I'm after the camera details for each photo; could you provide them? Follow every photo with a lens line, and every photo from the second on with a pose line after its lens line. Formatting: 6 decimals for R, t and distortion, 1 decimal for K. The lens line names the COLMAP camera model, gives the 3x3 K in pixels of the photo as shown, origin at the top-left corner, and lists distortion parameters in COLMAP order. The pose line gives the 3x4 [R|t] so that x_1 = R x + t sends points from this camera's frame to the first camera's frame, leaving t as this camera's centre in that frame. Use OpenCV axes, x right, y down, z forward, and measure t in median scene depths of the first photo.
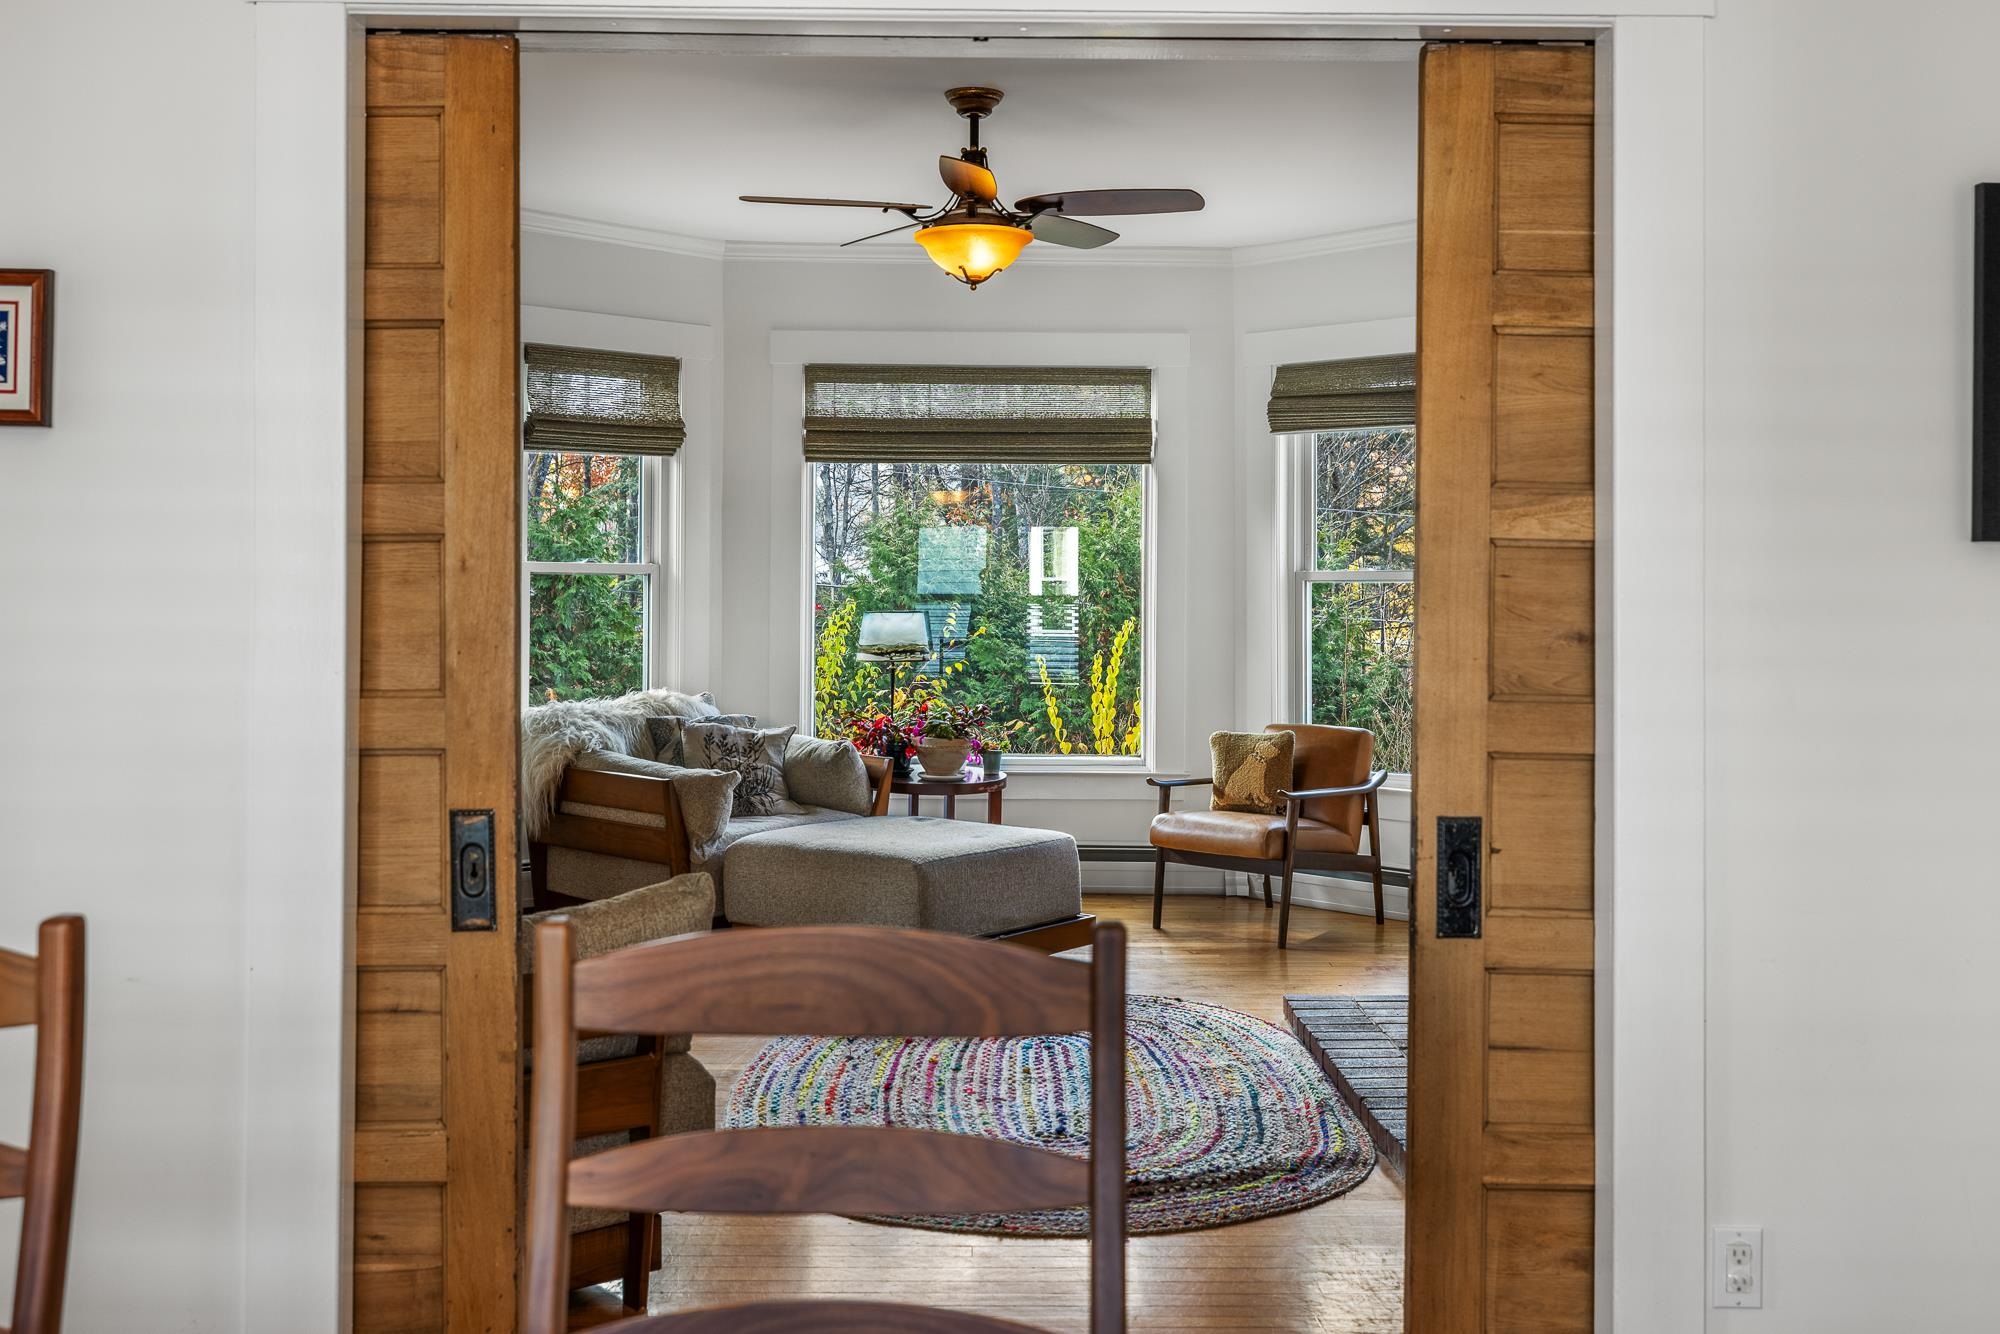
lens RADIAL K [[2026.6, 0, 992.7], [0, 2026.6, 575.4], [0, 0, 1]] dist [-0.010510, 0.000000]
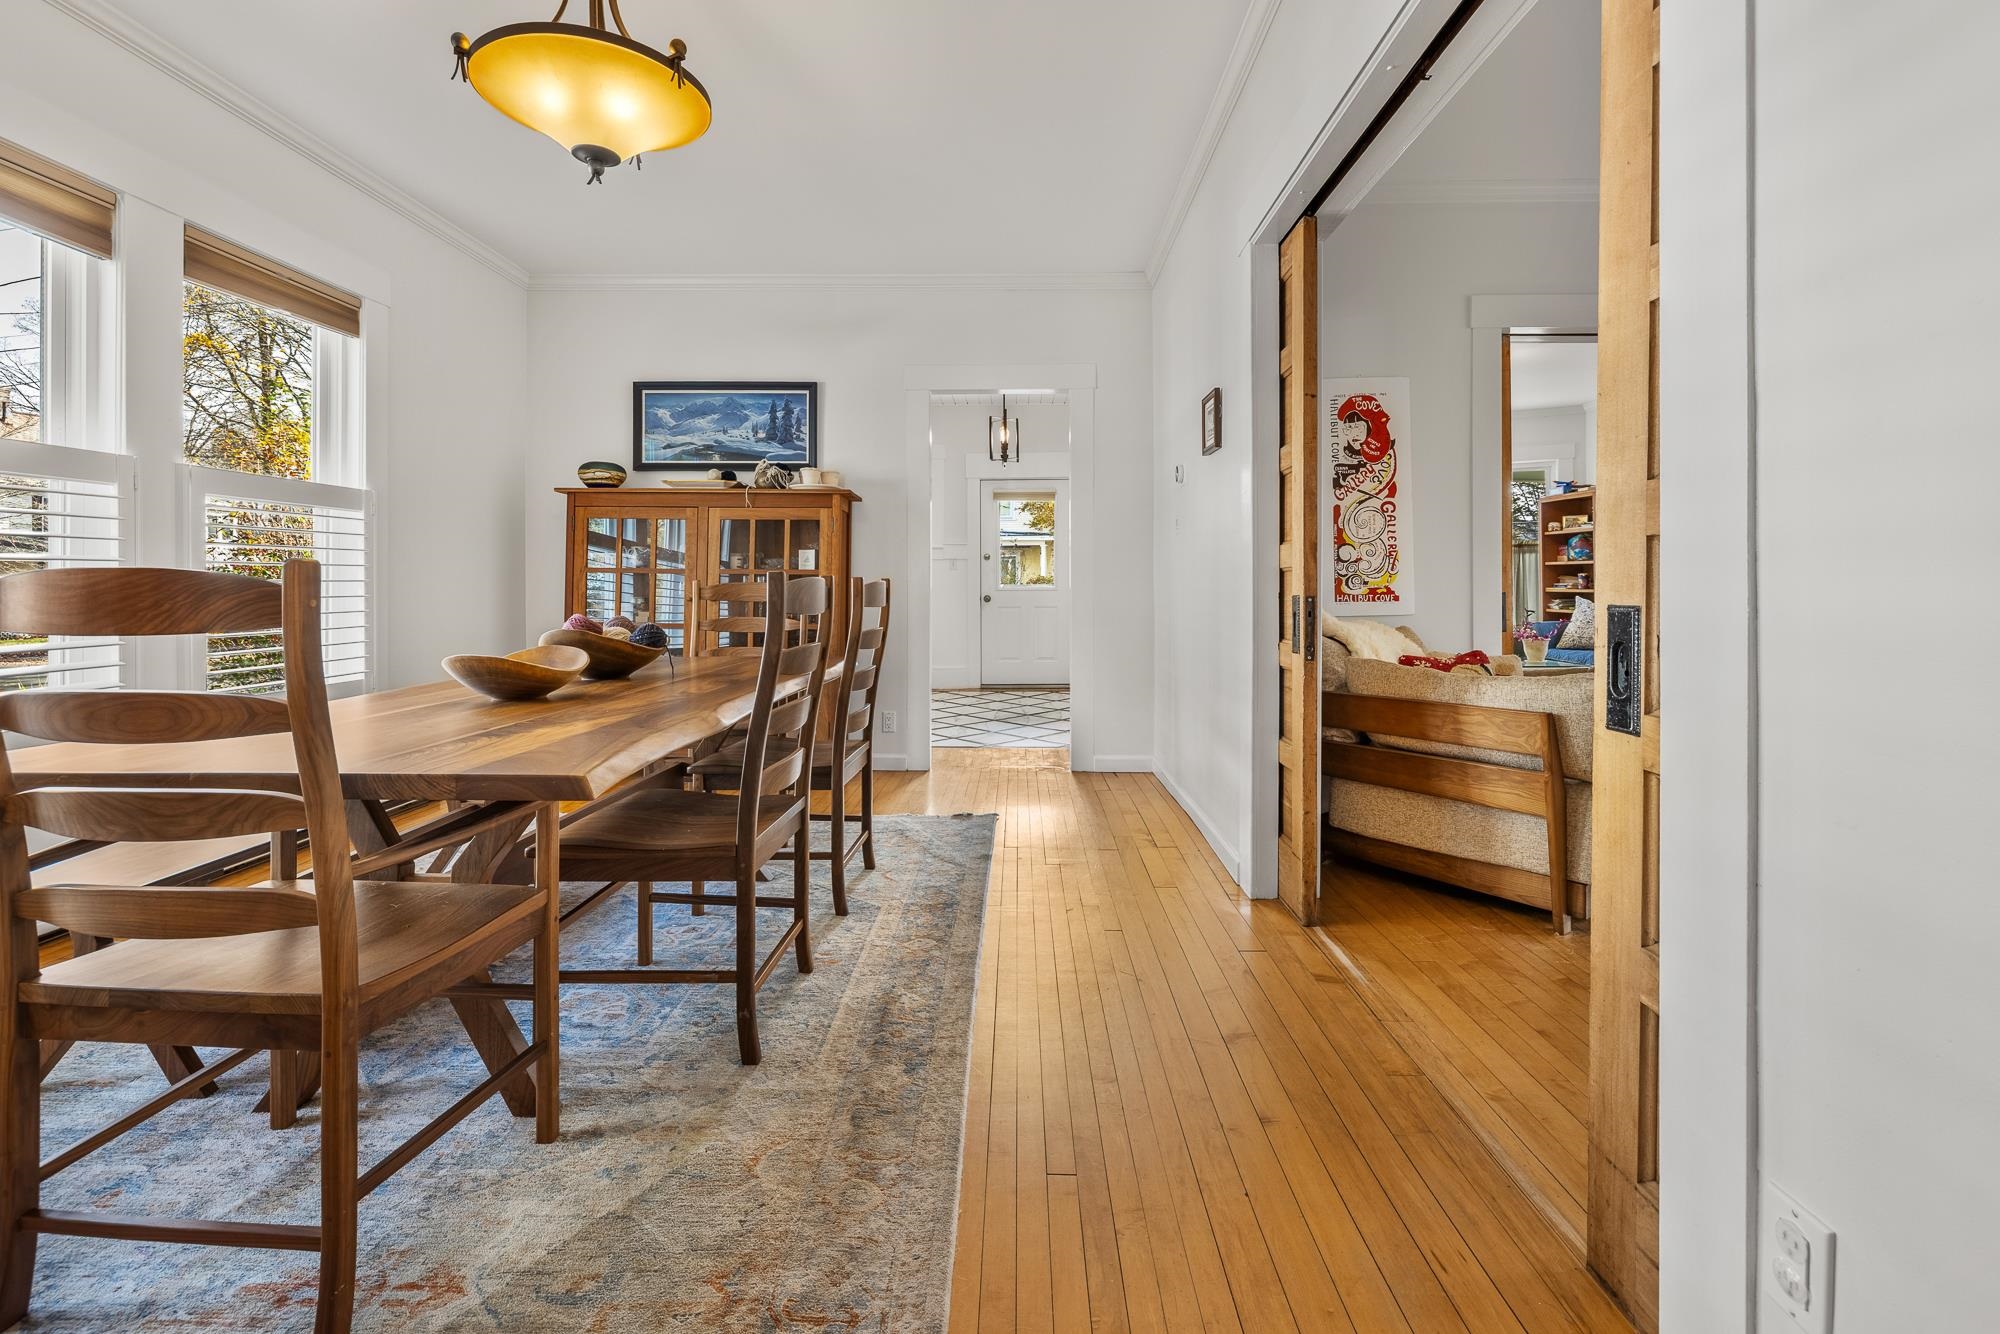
lens RADIAL K [[862.3, 0, 995.3], [0, 862.3, 588.7], [0, 0, 1]] dist [-0.004214, -0.000189]
pose [[-0.038894, -0.004518, -0.999233, 0.246461], [0.007544, 0.999960, -0.004815, 0.042532], [0.999215, -0.007726, -0.038859, 0.276891]]
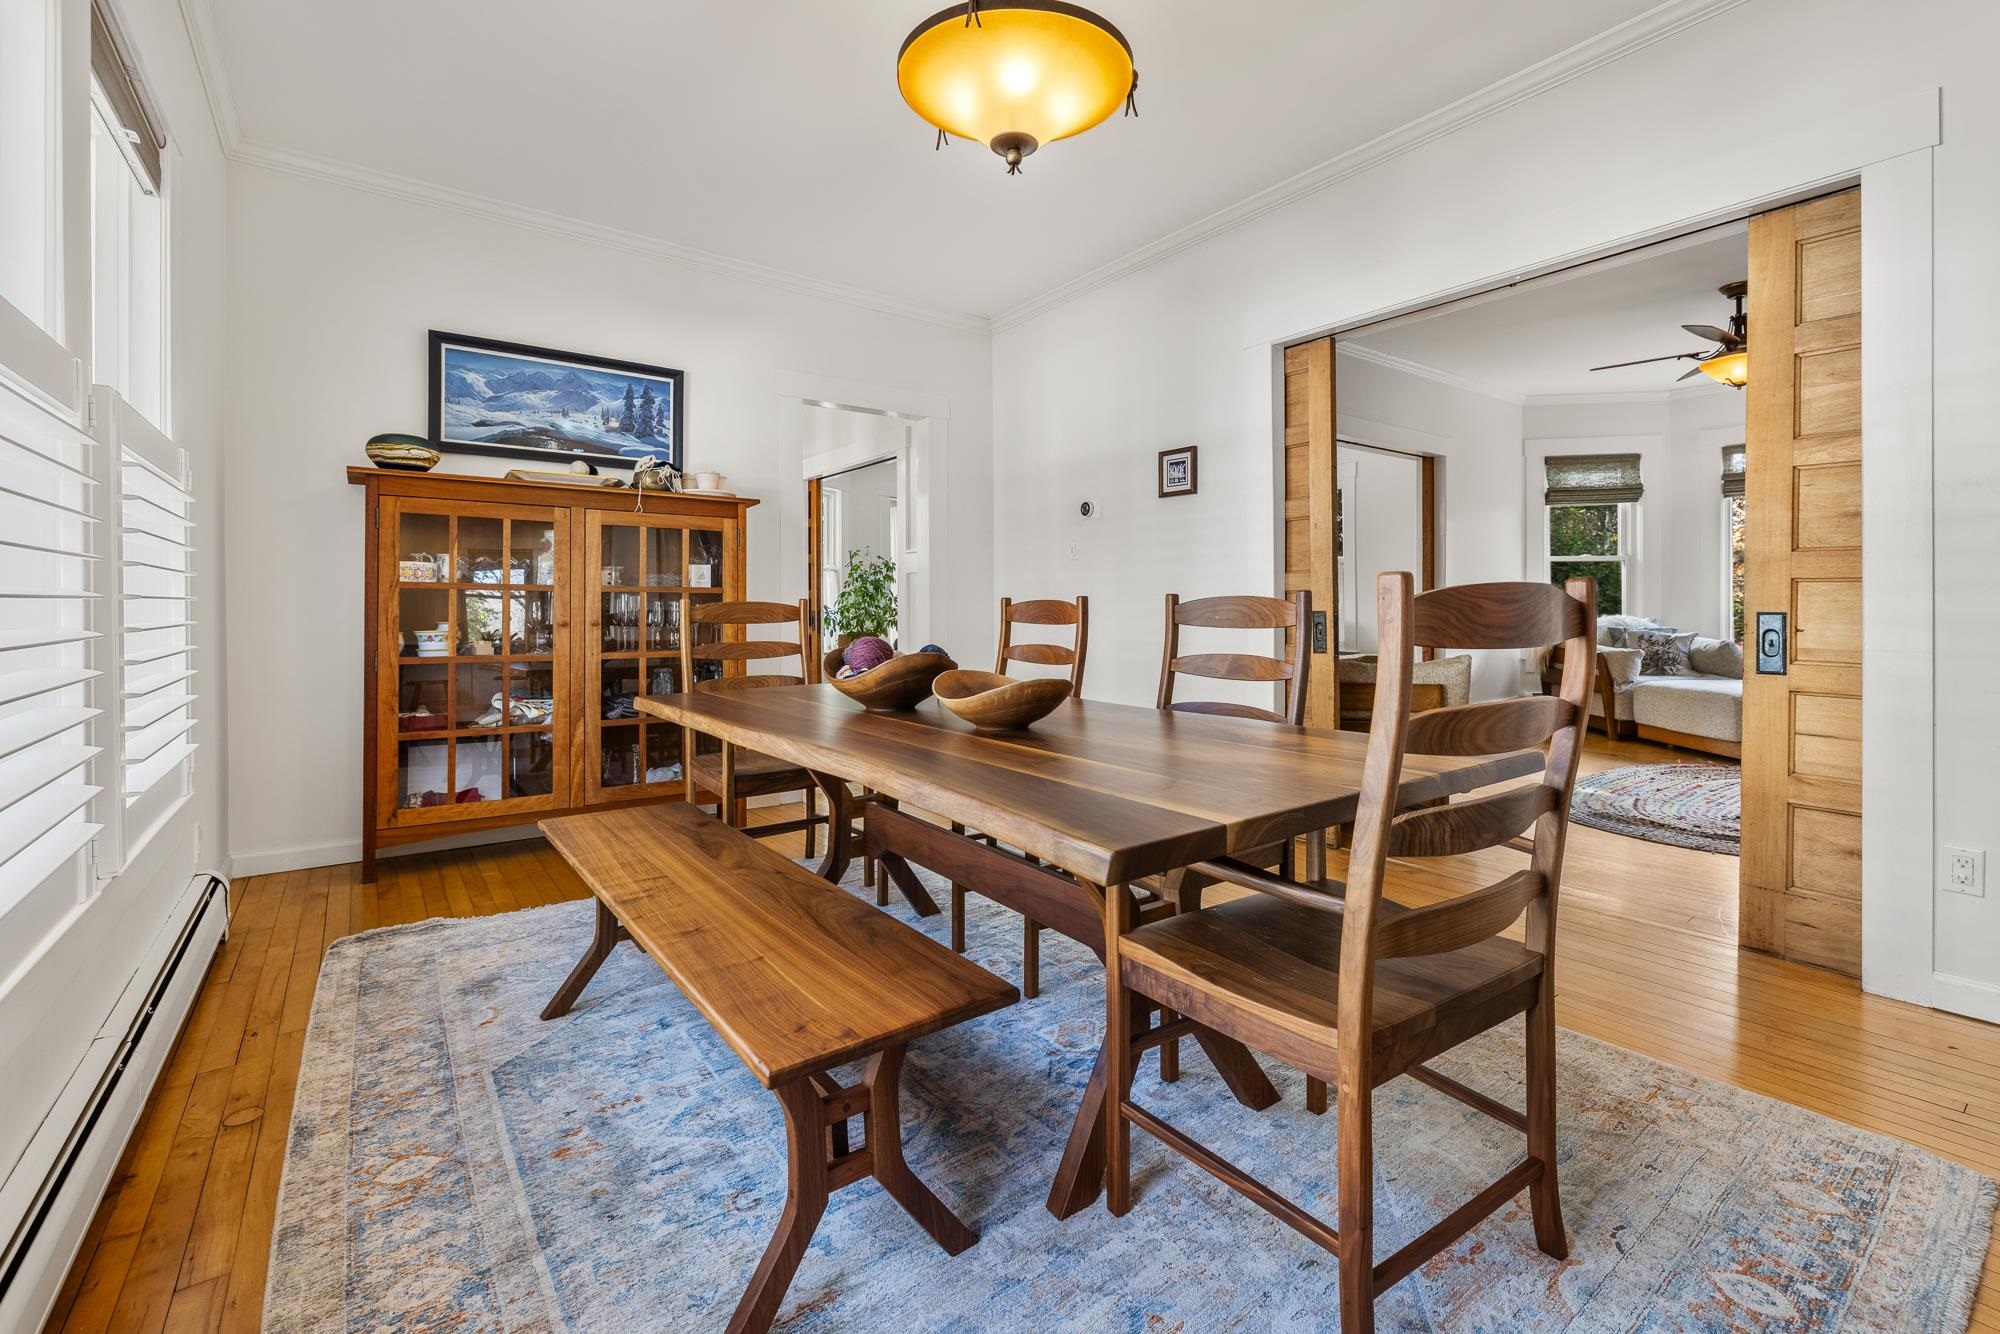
lens RADIAL K [[862.3, 0, 989.3], [0, 862.3, 617.3], [0, 0, 1]] dist [-0.004214, -0.000189]
pose [[0.579145, 0.000713, -0.815224, 0.181638], [0.014582, 0.999831, 0.011233, 0.040347], [0.815094, -0.018393, 0.579036, -0.034227]]
